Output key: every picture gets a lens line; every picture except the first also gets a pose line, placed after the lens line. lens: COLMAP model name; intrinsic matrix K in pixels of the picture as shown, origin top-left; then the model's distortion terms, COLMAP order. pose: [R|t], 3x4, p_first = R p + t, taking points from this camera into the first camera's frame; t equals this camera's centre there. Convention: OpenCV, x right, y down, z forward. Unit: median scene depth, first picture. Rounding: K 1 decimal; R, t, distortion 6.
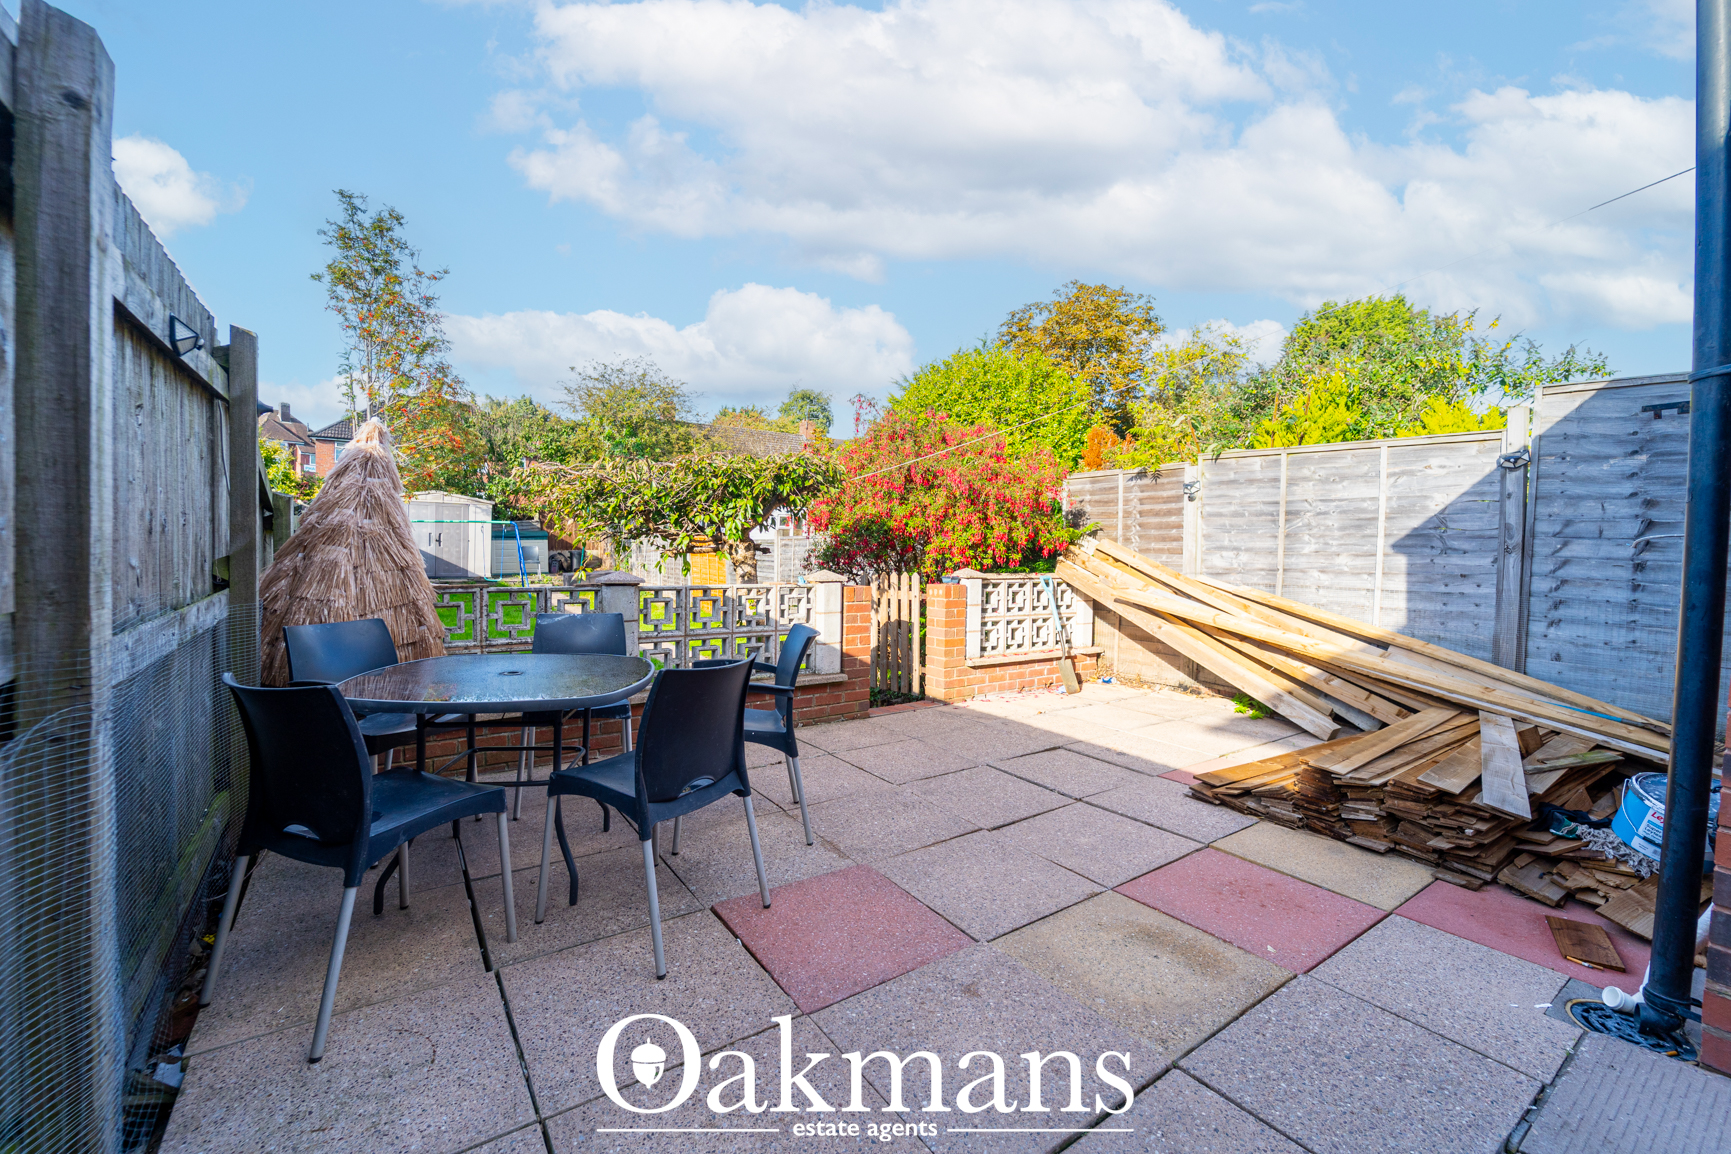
lens RADIAL K [[702.2, 0, 860.3], [0, 702.2, 572.2], [0, 0, 1]] dist [0.002029, -0.001022]
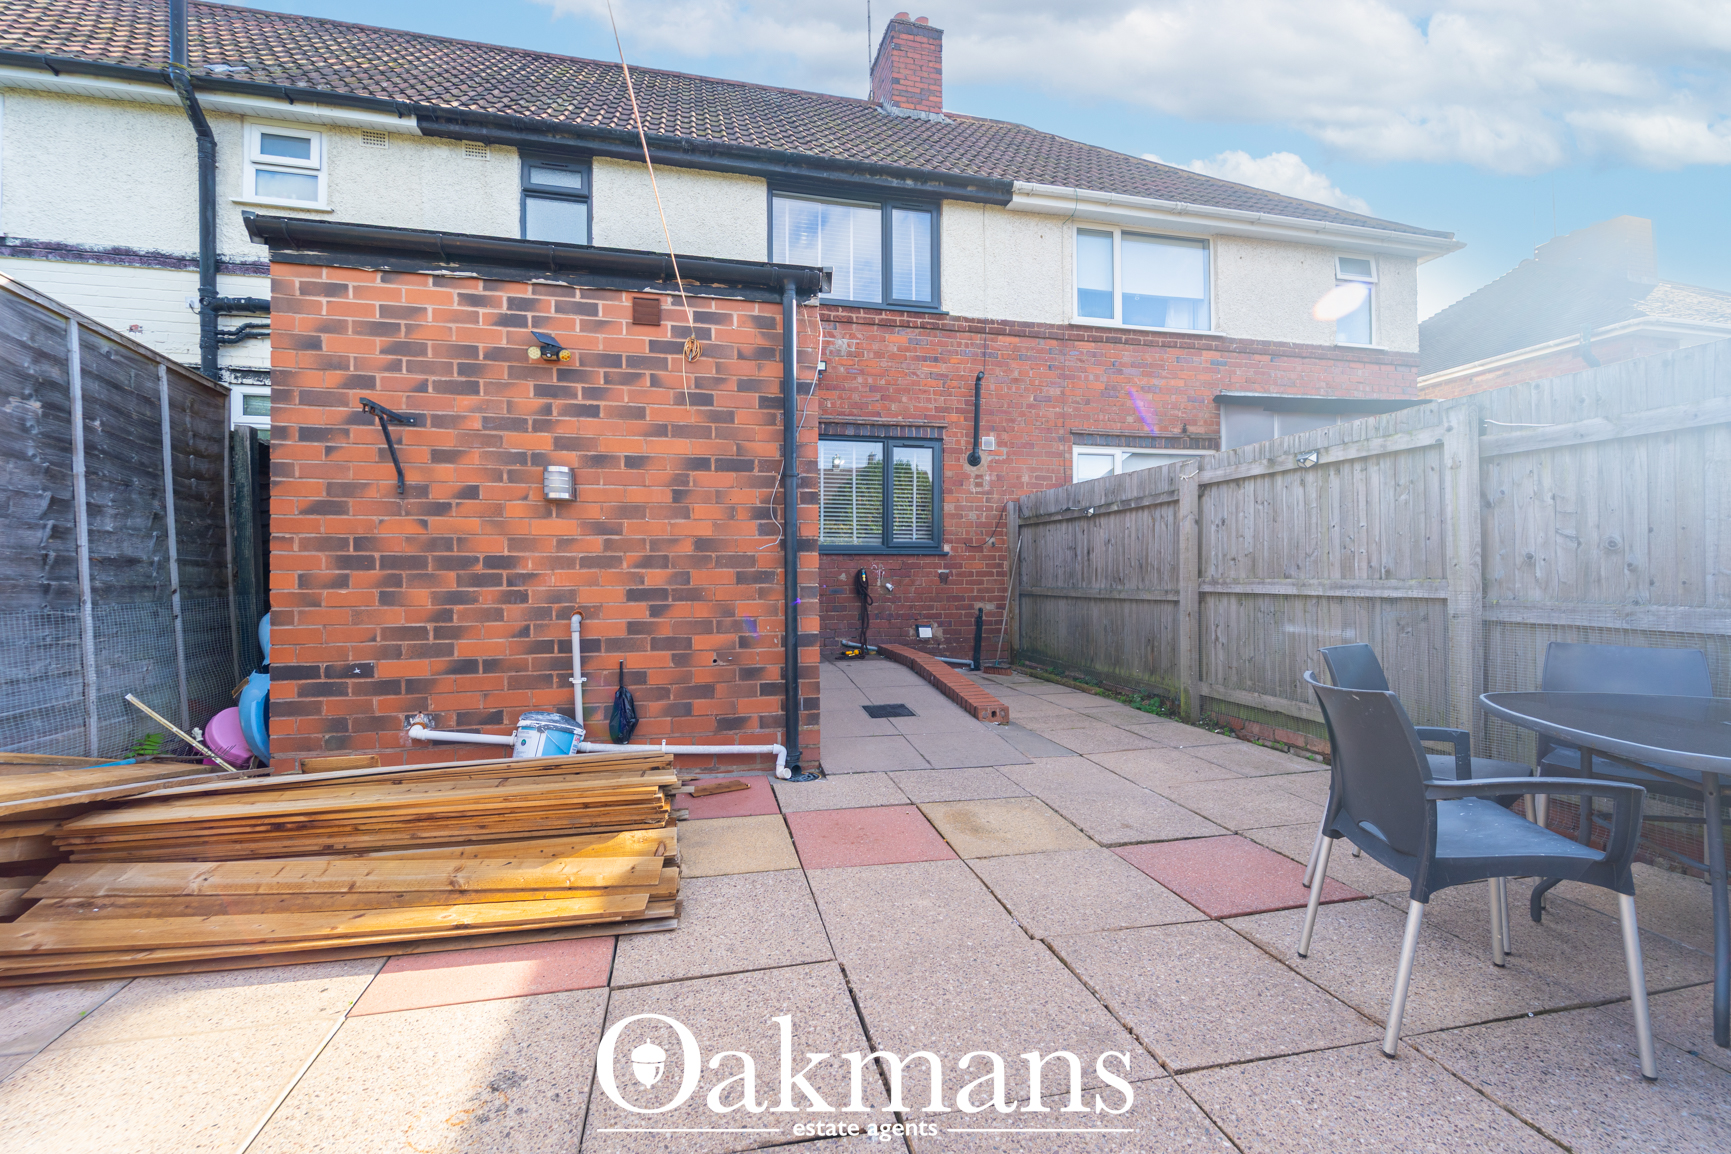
lens RADIAL K [[713.1, 0, 858.4], [0, 713.1, 568.9], [0, 0, 1]] dist [-0.000587, -0.000328]
pose [[-0.930817, -0.016566, 0.365109, 0.071393], [-0.003637, 0.999343, 0.036071, -0.026966], [-0.365467, 0.032247, -0.930266, 1.372288]]
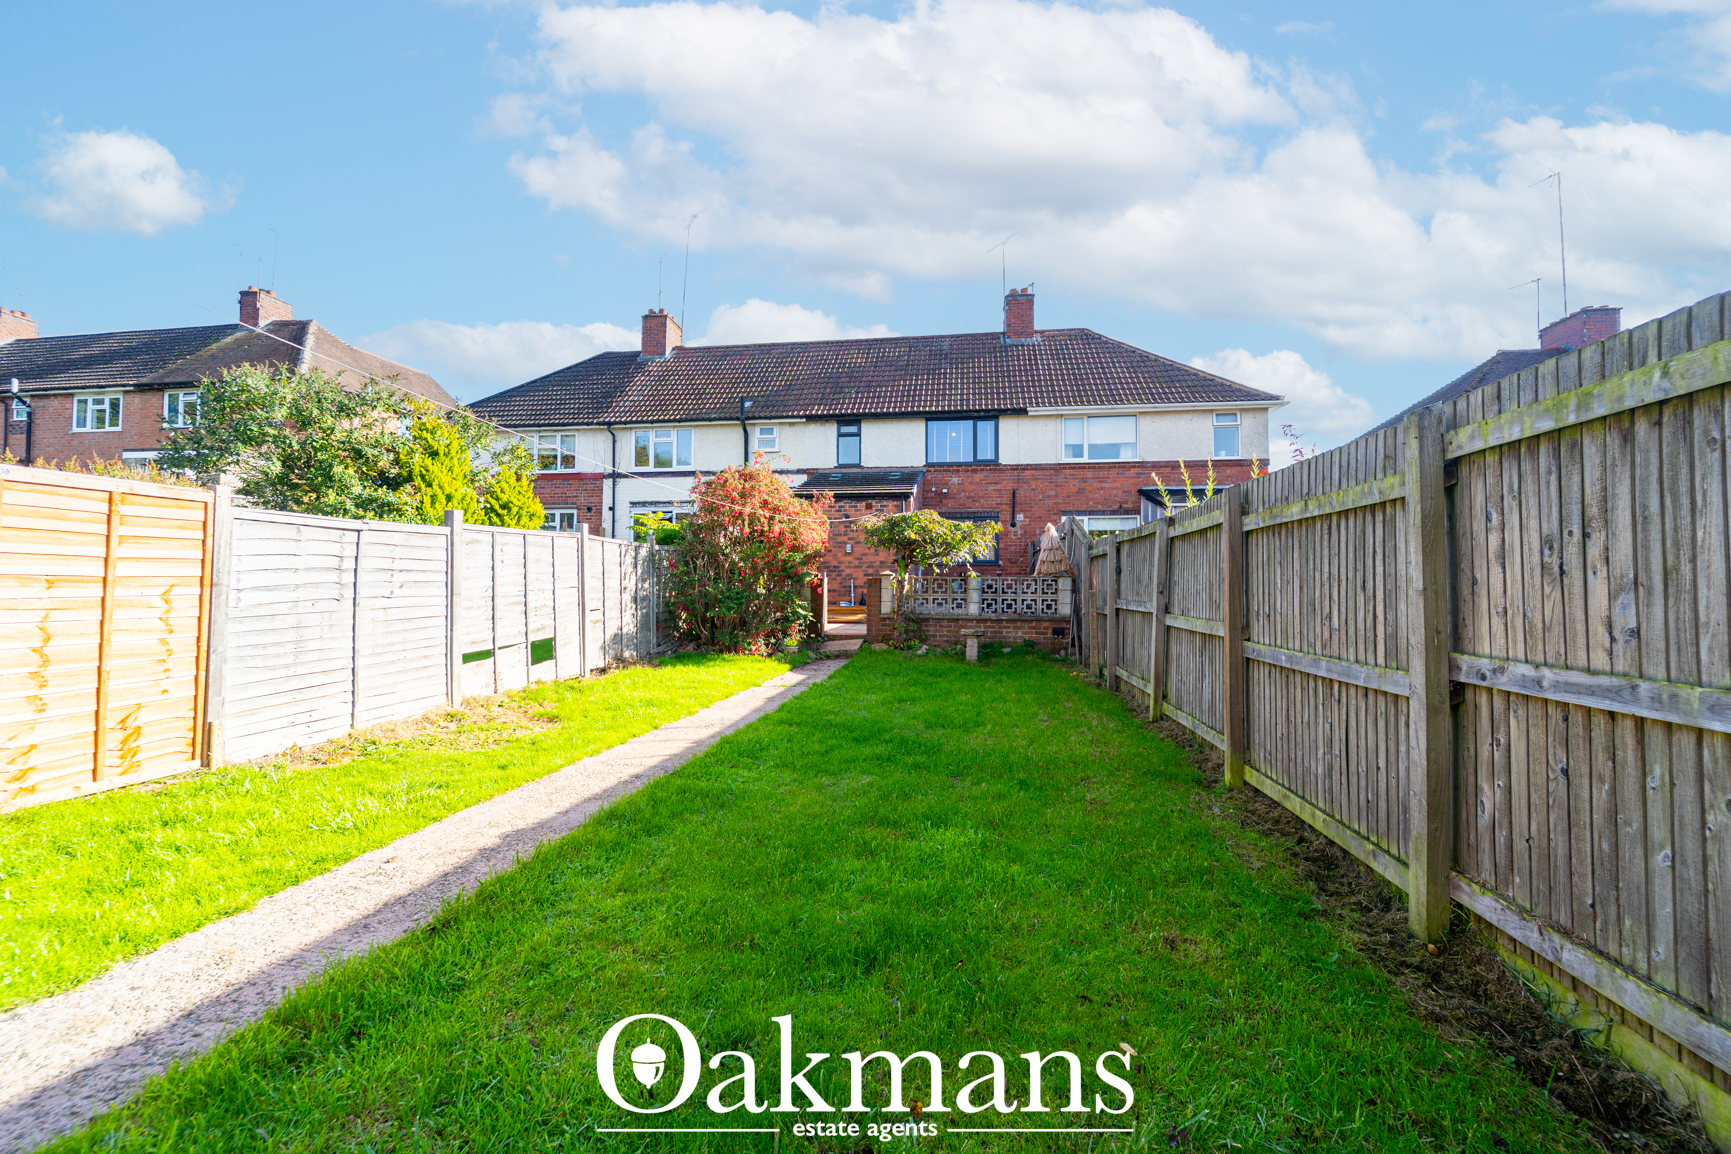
lens RADIAL K [[714.8, 0, 862.2], [0, 714.8, 572.4], [0, 0, 1]] dist [0.000514, -0.000279]
pose [[-0.728583, -0.012035, 0.684851, -2.091837], [0.004347, 0.999744, 0.022193, -0.060354], [-0.684943, 0.019146, -0.728345, 3.585304]]
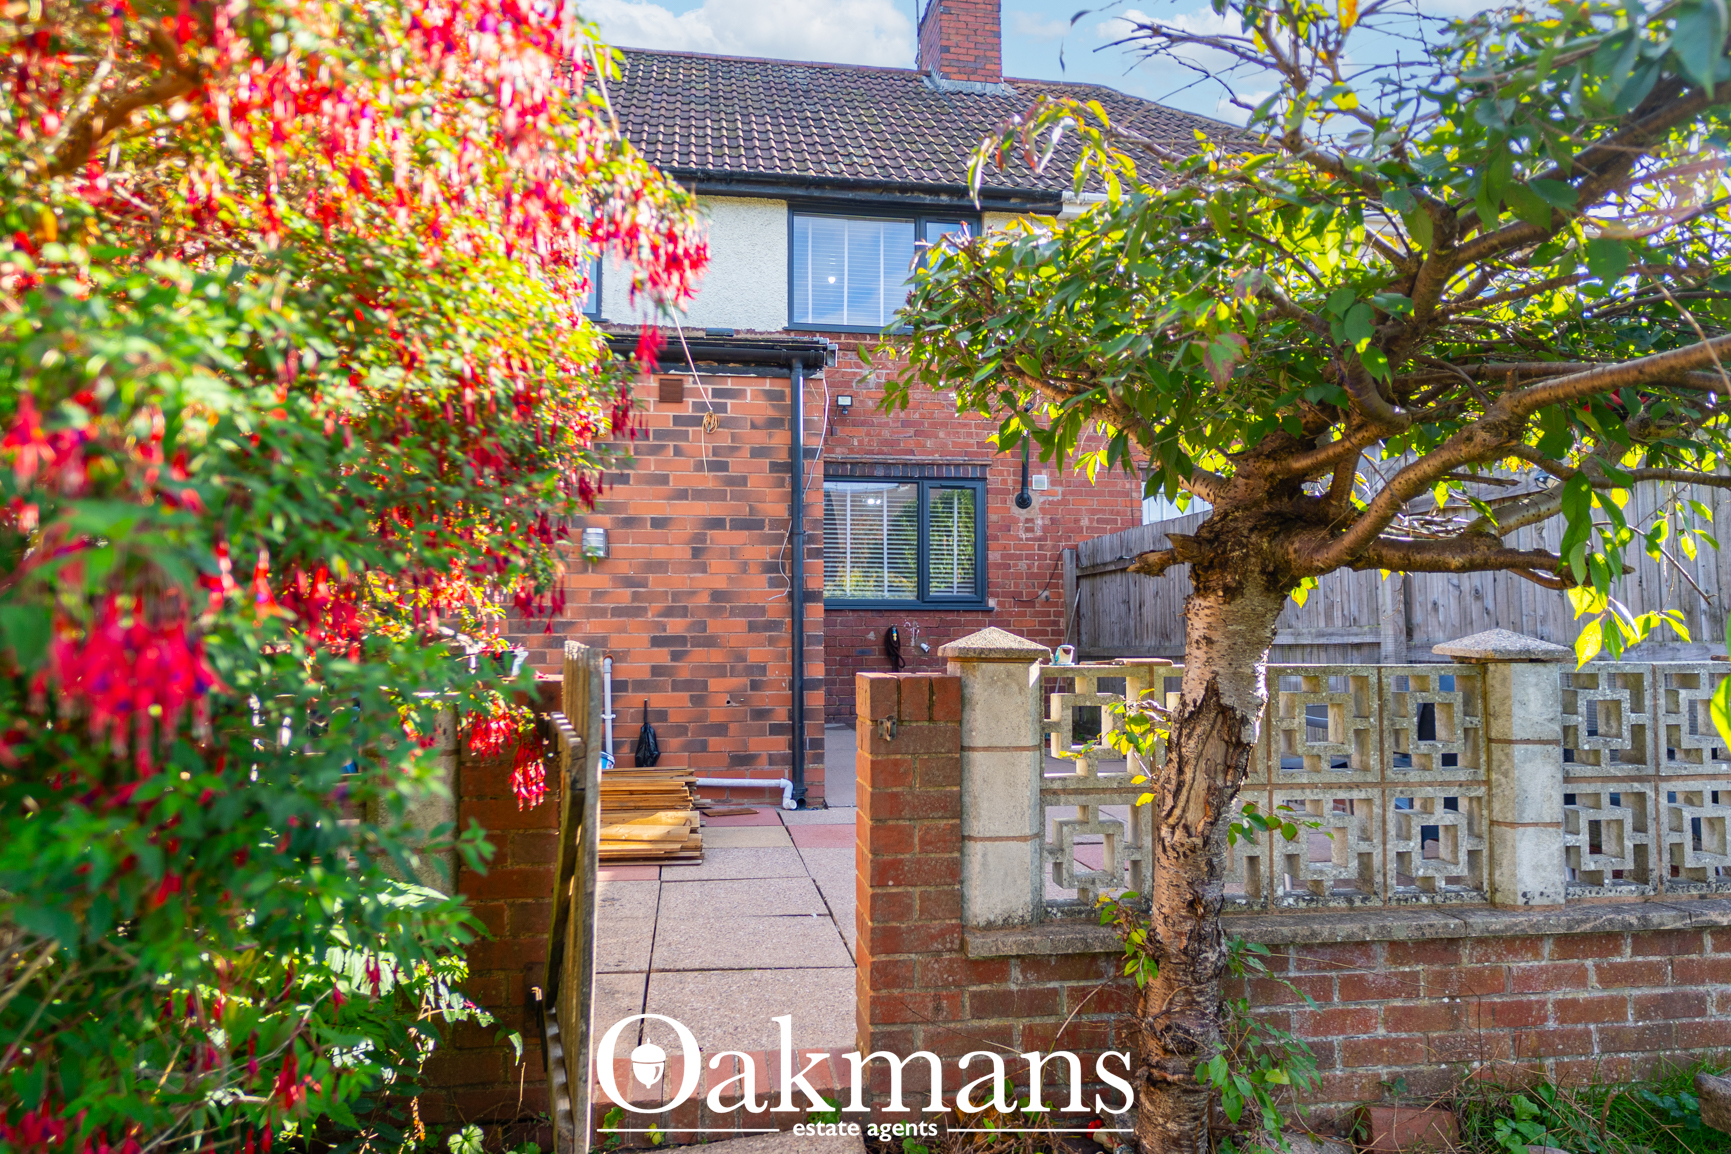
lens RADIAL K [[1067.6, 0, 858.7], [0, 1067.6, 572.2], [0, 0, 1]] dist [-0.007058, -0.000292]
pose [[-0.900227, 0.011994, 0.435256, -0.283722], [-0.000399, 0.999597, -0.028371, -0.014396], [-0.435421, -0.025714, -0.899860, 1.927371]]
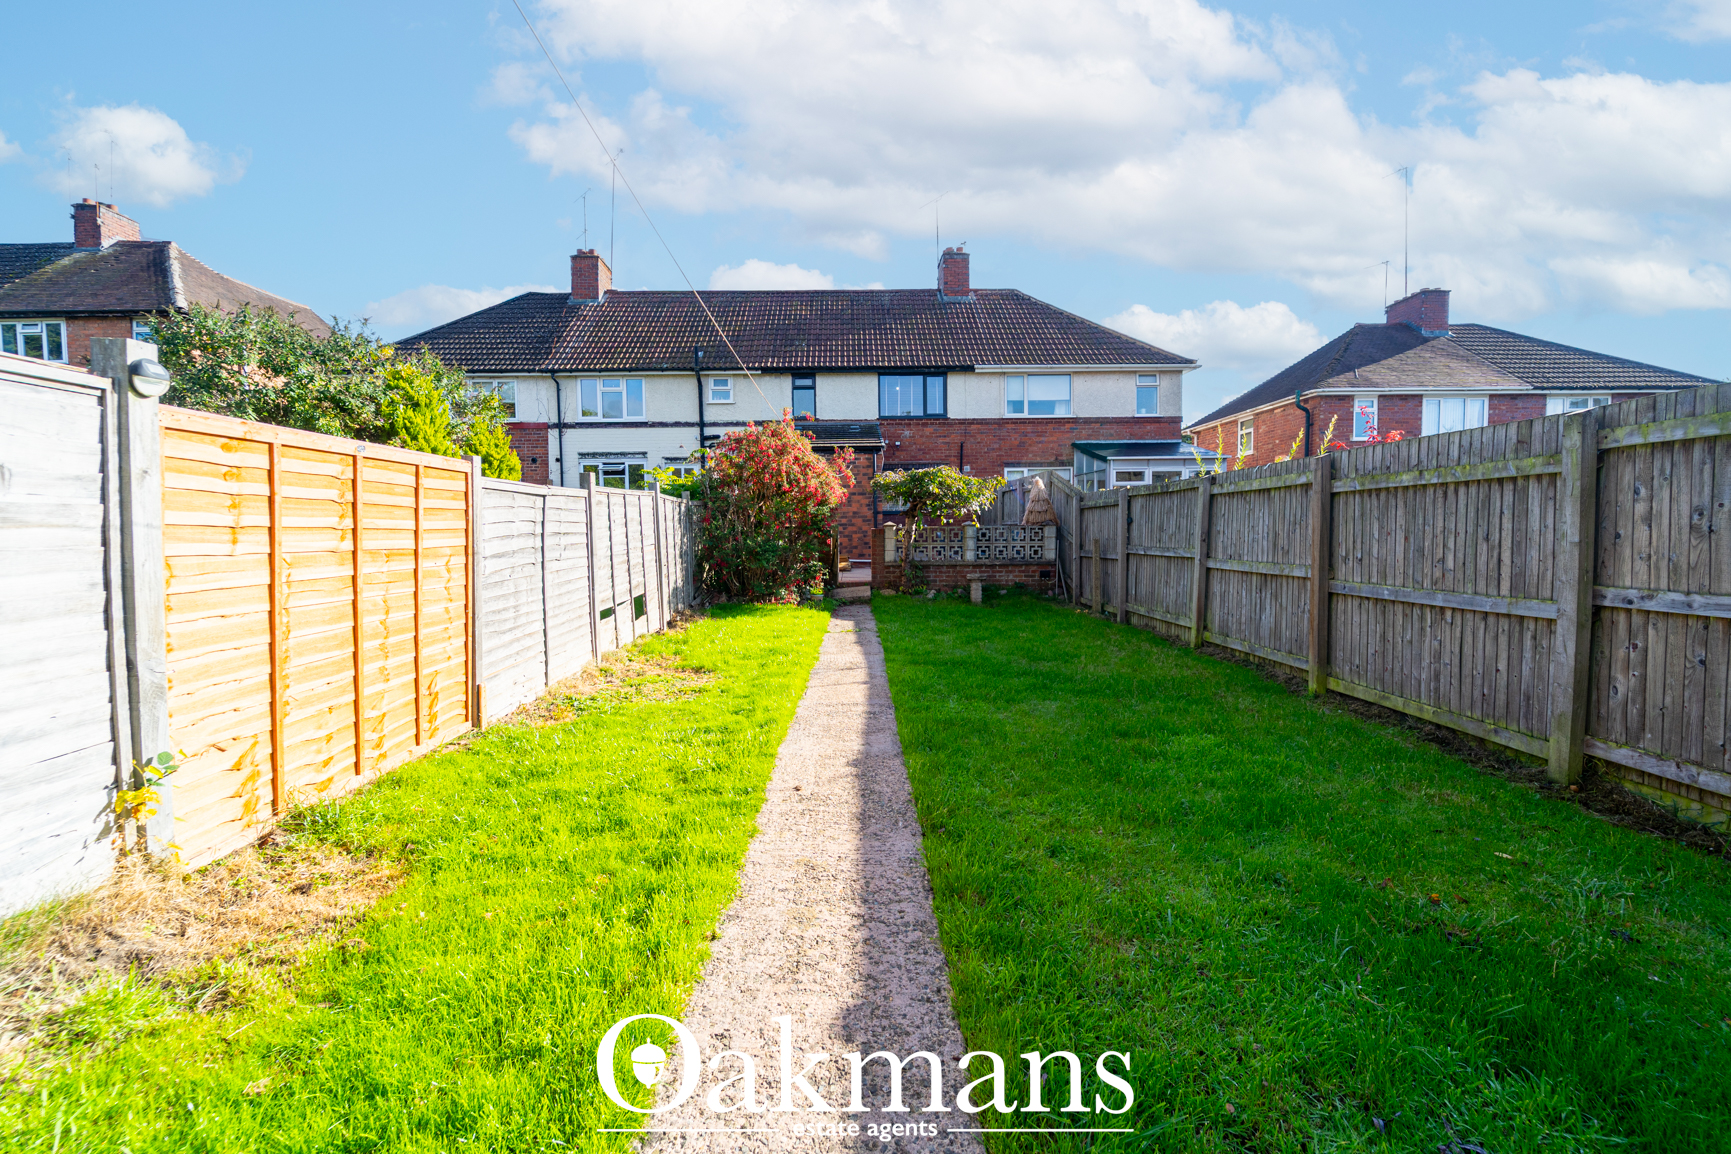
lens RADIAL K [[697.0, 0, 859.9], [0, 697.0, 570.5], [0, 0, 1]] dist [0.000739, -0.000561]
pose [[-0.831558, -0.043132, 0.553761, -1.740573], [0.013805, 0.995067, 0.098236, -0.092912], [-0.555267, 0.089334, -0.826861, 4.027830]]
